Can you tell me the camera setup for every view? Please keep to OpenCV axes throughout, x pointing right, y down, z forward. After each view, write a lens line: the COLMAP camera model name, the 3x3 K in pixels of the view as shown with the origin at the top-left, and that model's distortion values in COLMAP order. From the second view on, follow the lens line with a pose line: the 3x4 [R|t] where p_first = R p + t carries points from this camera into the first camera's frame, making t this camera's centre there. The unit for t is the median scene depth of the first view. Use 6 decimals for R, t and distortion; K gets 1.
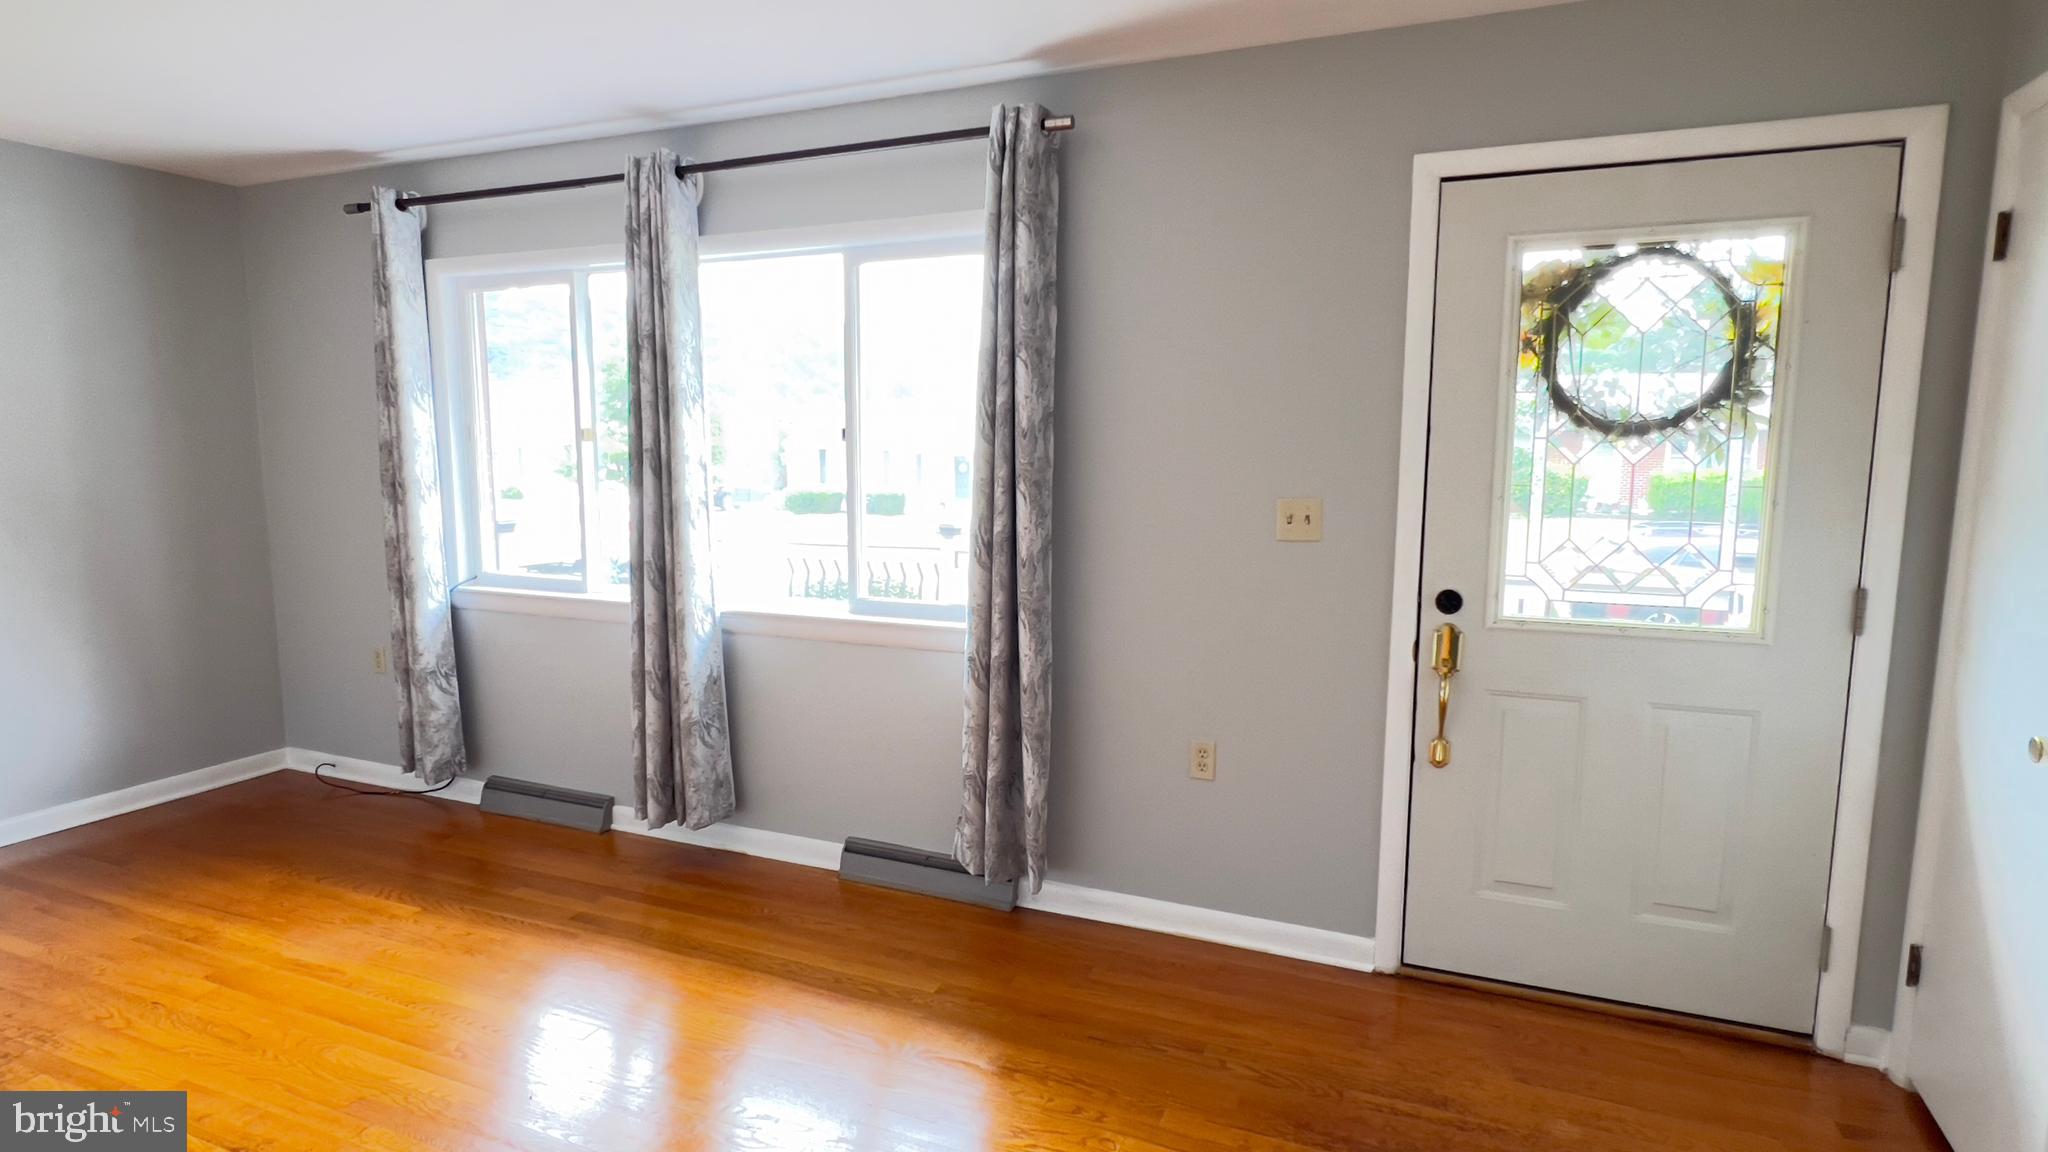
lens RADIAL K [[1049.7, 0, 1022.4], [0, 1049.7, 577.6], [0, 0, 1]] dist [0.000030, -0.000982]
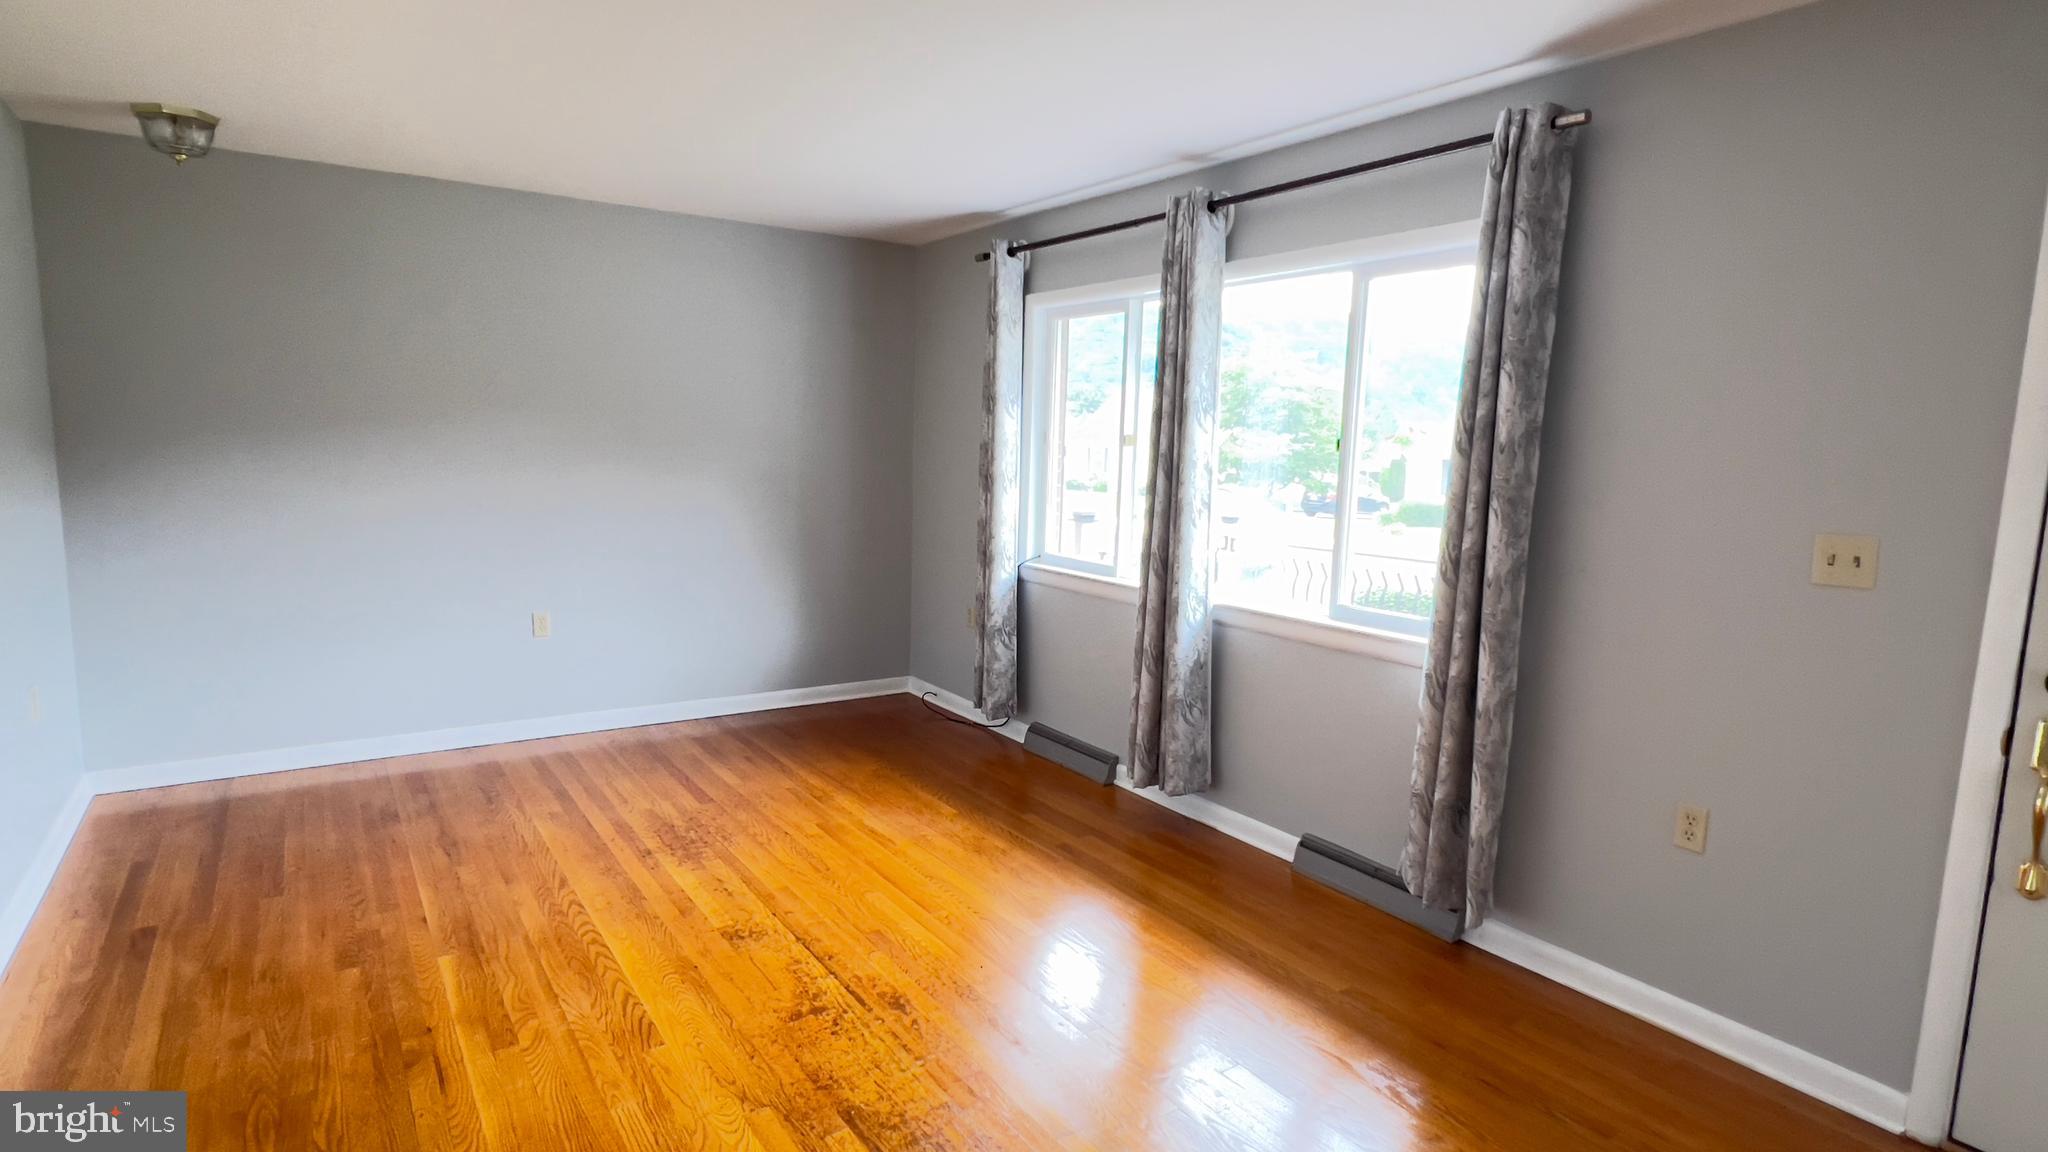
lens RADIAL K [[1049.7, 0, 1025.6], [0, 1049.7, 578.0], [0, 0, 1]] dist [0.000030, -0.000982]
pose [[0.842120, 0.090929, -0.531569, 0.142718], [-0.094481, 0.995314, 0.020578, 0.001578], [0.530949, 0.032894, 0.846765, -0.035842]]
